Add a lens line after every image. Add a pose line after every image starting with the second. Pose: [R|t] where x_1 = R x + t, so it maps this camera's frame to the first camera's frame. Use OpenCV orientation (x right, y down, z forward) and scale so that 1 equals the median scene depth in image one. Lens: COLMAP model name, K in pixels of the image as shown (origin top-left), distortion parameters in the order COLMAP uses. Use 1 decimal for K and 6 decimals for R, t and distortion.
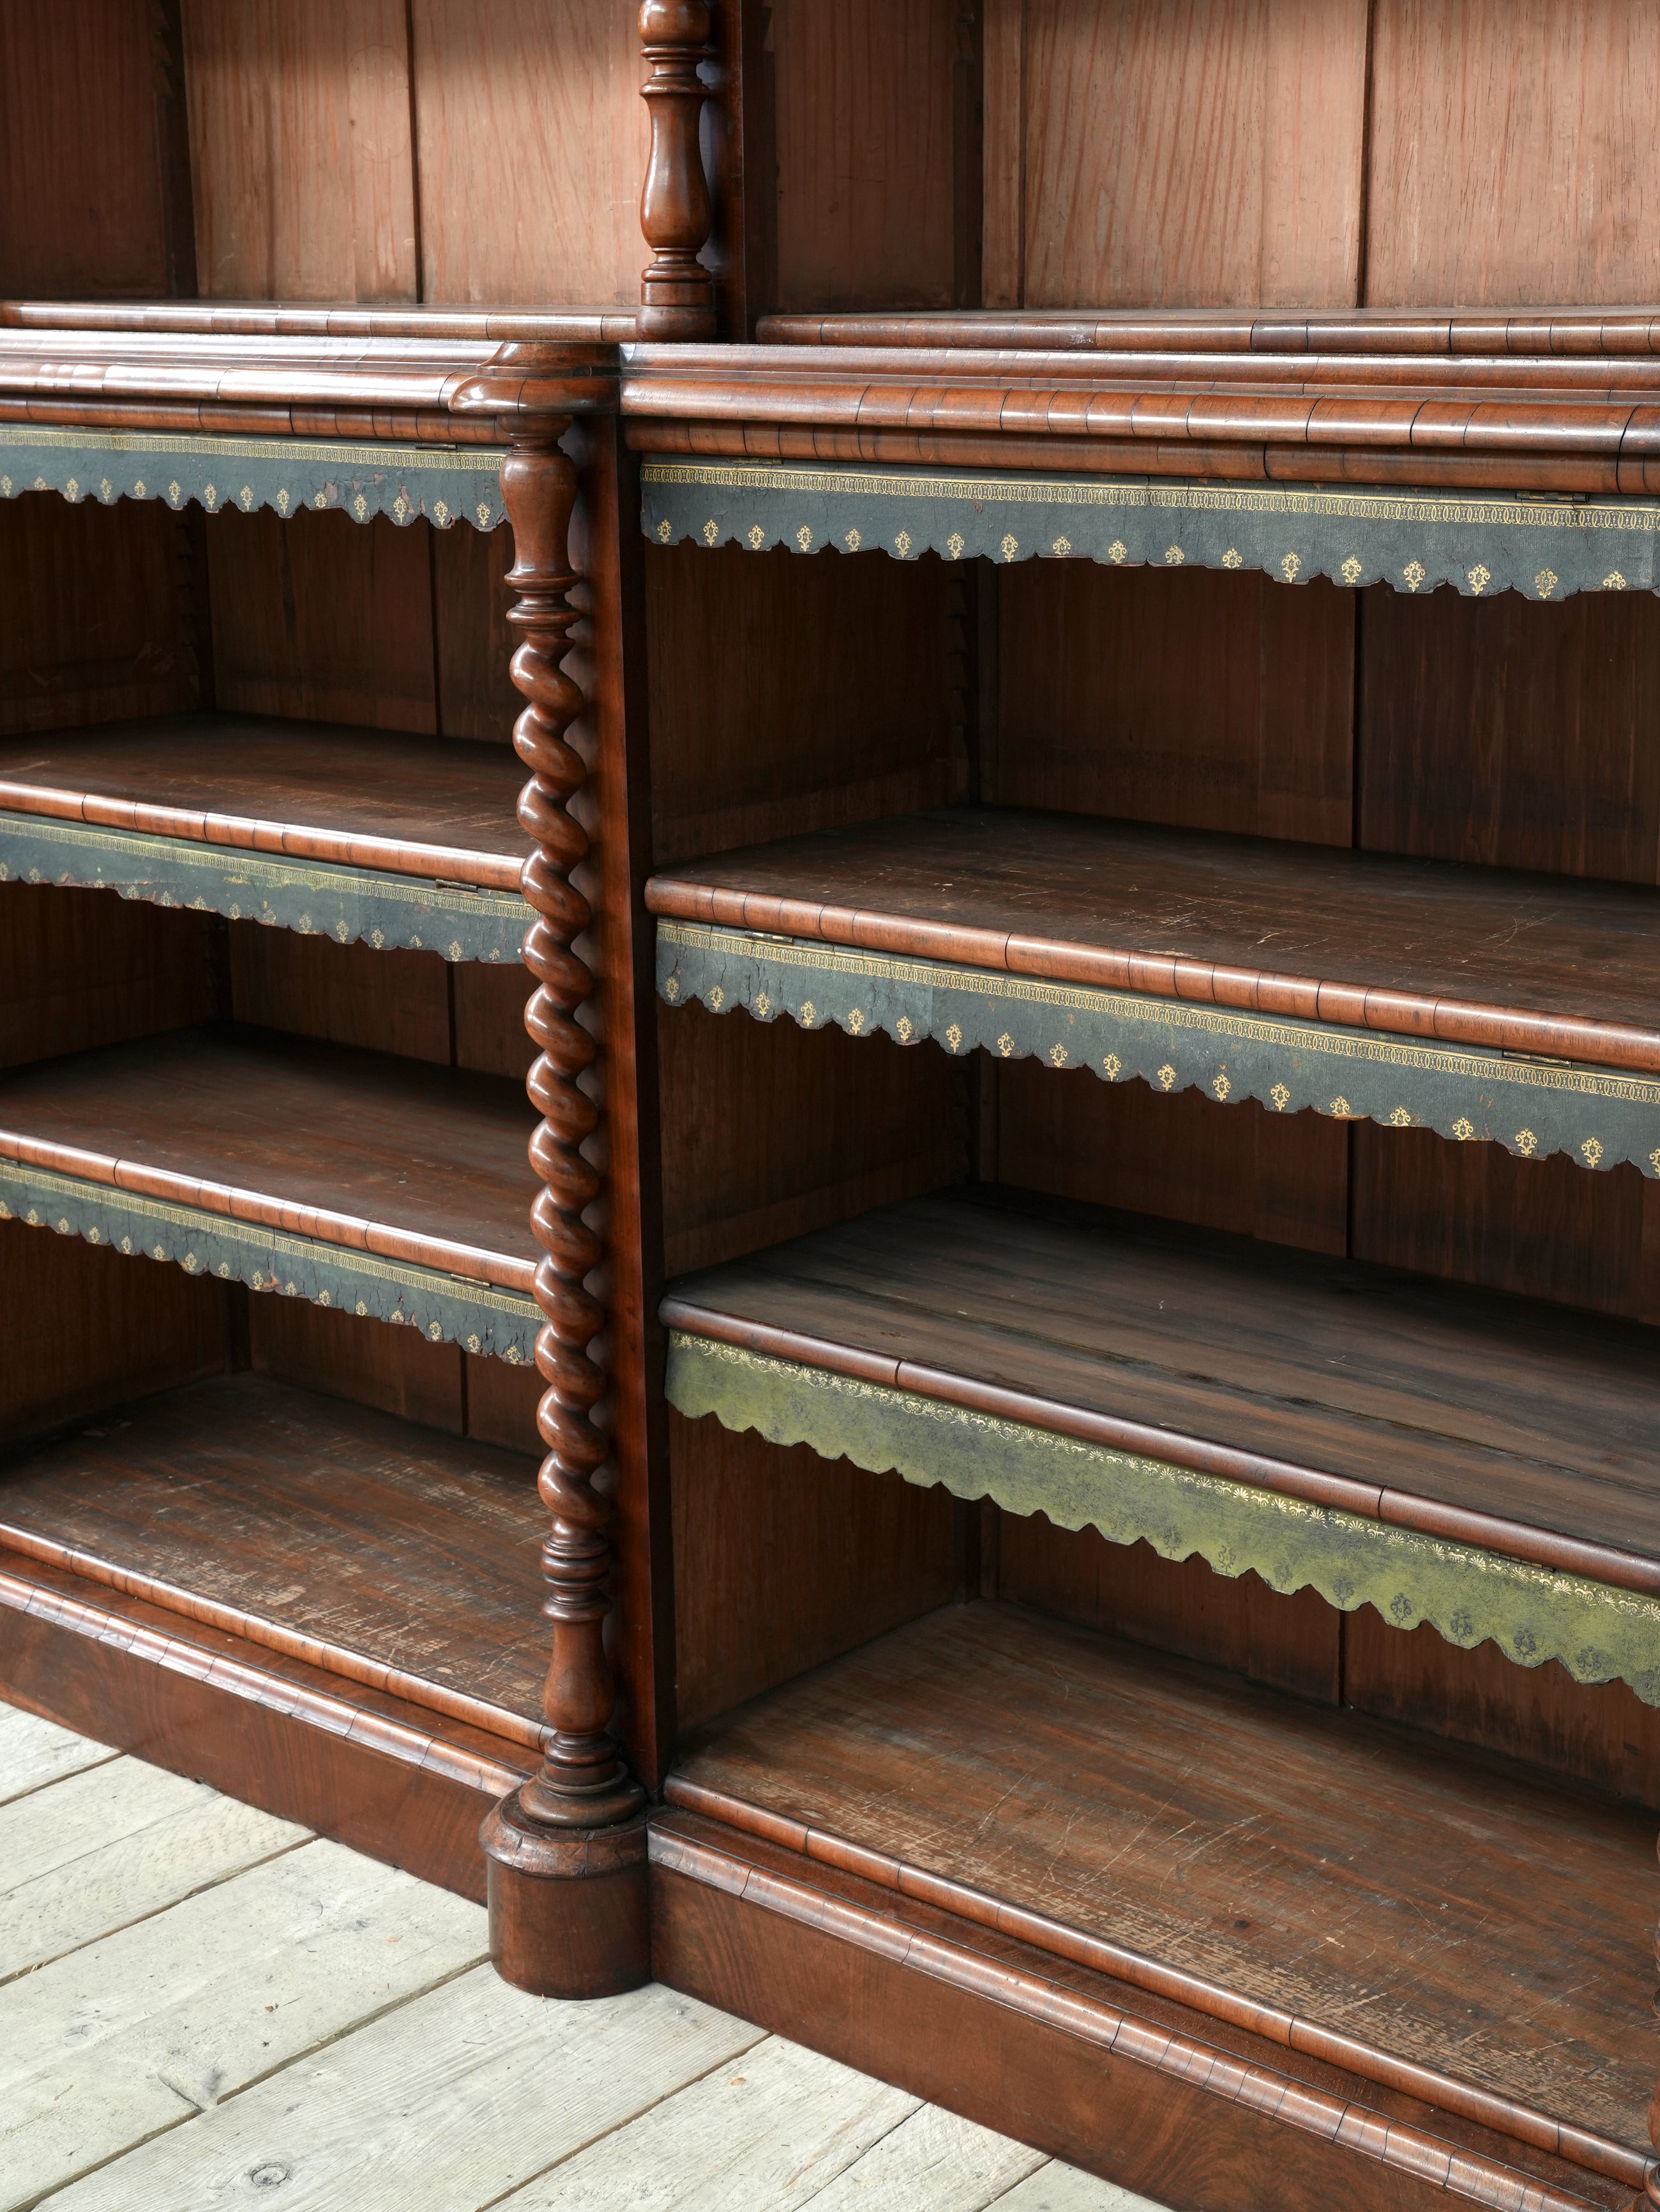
lens RADIAL K [[3329.7, 0, 896.4], [0, 3329.7, 1020.5], [0, 0, 1]] dist [0.075051, 0.178962]
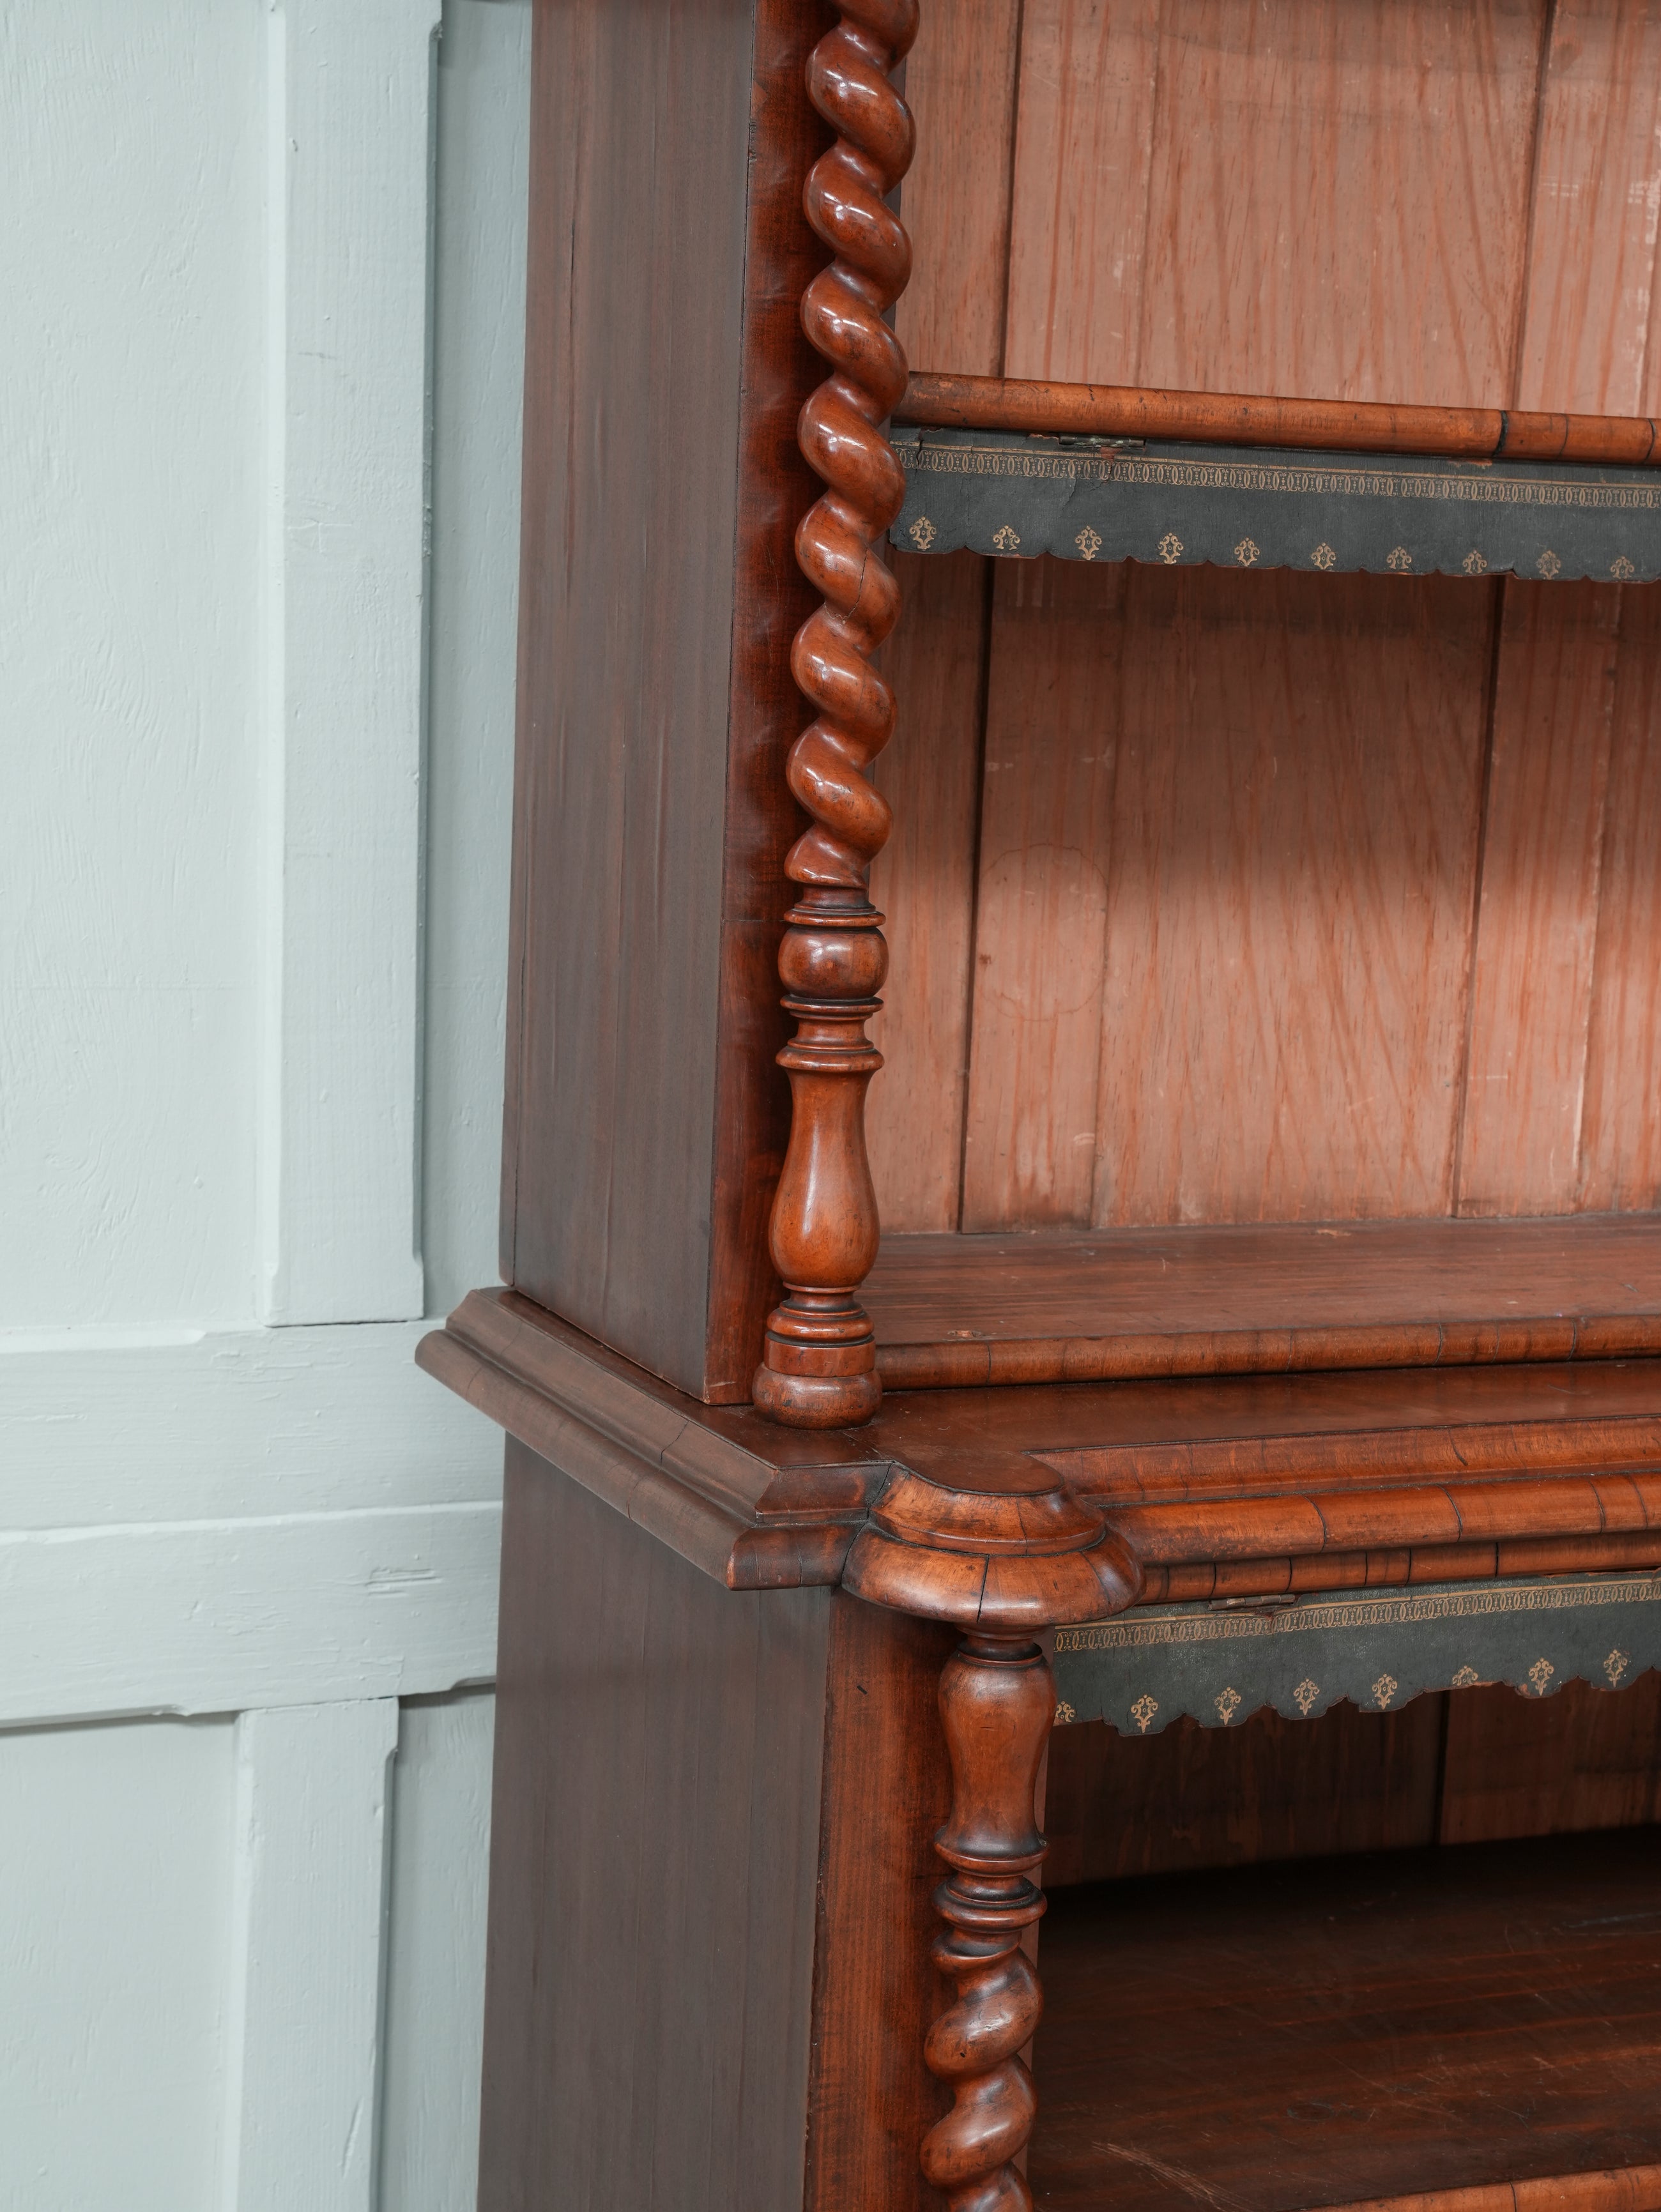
lens RADIAL K [[3687.1, 0, 830.5], [0, 3687.1, 1111.2], [0, 0, 1]] dist [0.143402, 0.603085]
pose [[0.450374, -0.104850, 0.886662, -1.017677], [0.151900, 0.987601, 0.039629, -0.350966], [-0.879823, 0.116836, 0.460717, 0.923774]]
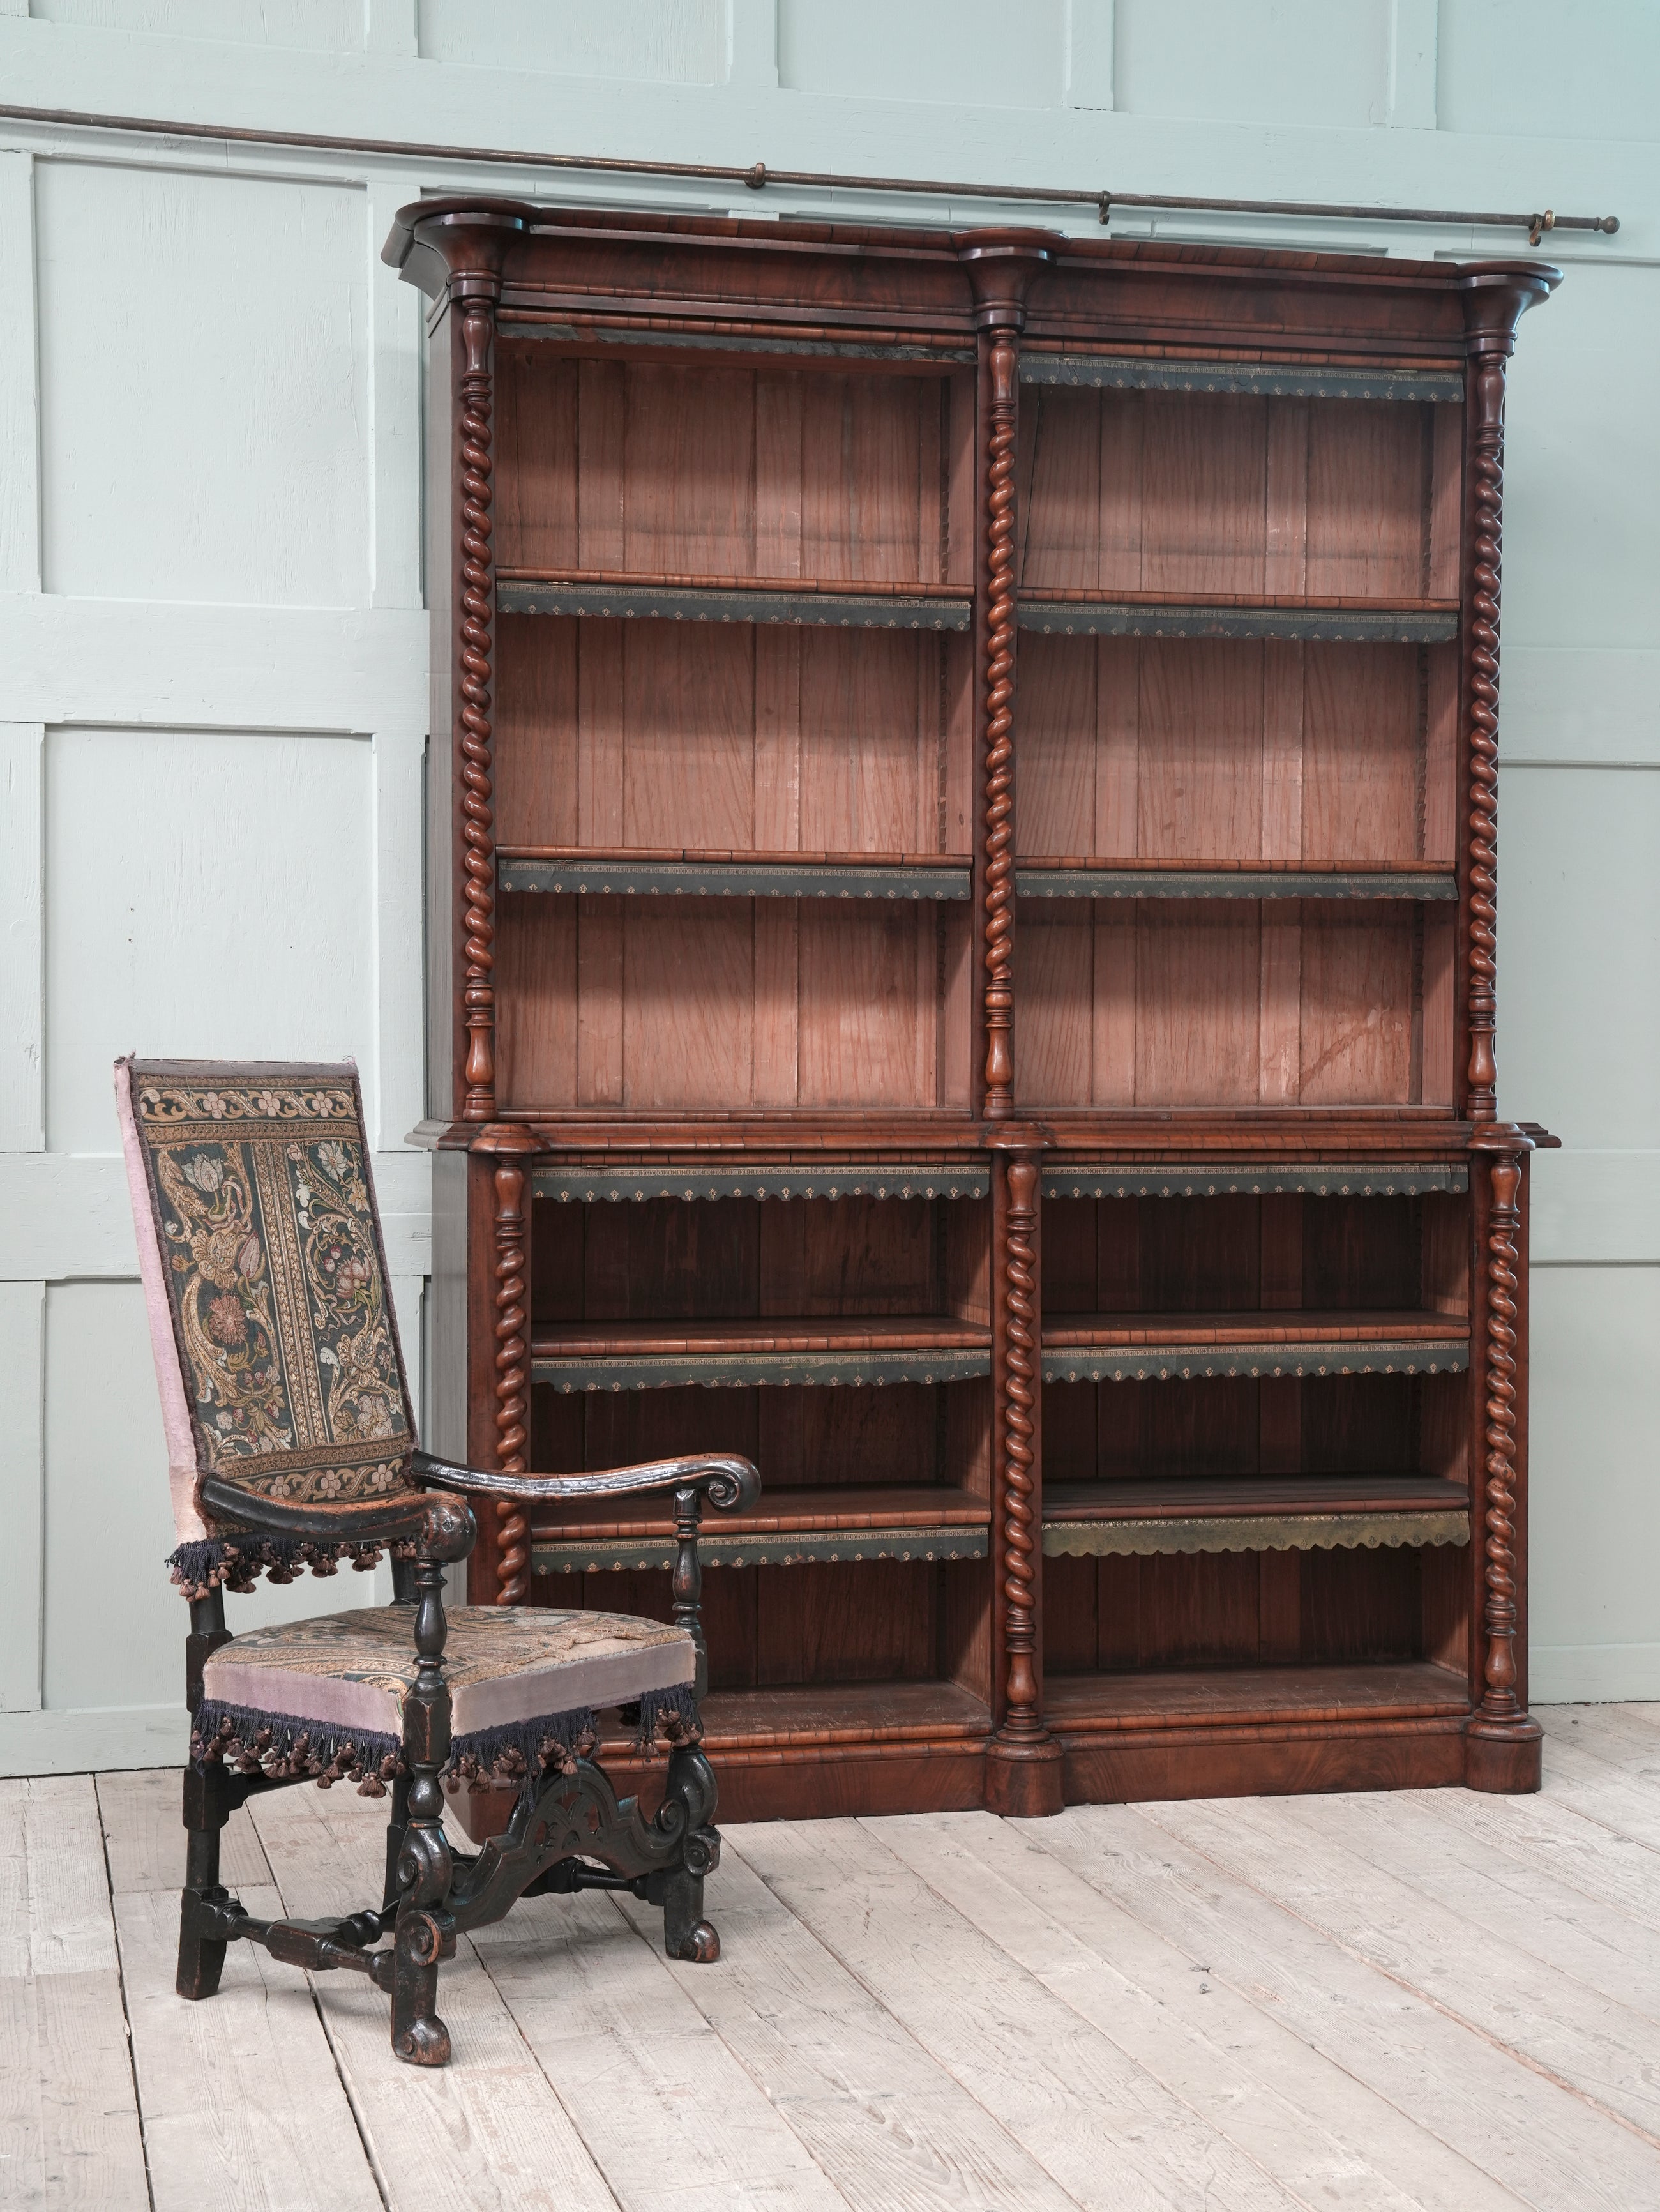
lens RADIAL K [[3818.1, 0, 926.4], [0, 3818.1, 1097.3], [0, 0, 1]] dist [0.159909, 0.351366]
pose [[0.566031, -0.004239, 0.824373, -2.506158], [0.174815, 0.977862, -0.115003, 0.100269], [-0.805636, 0.209208, 0.554241, -0.554678]]
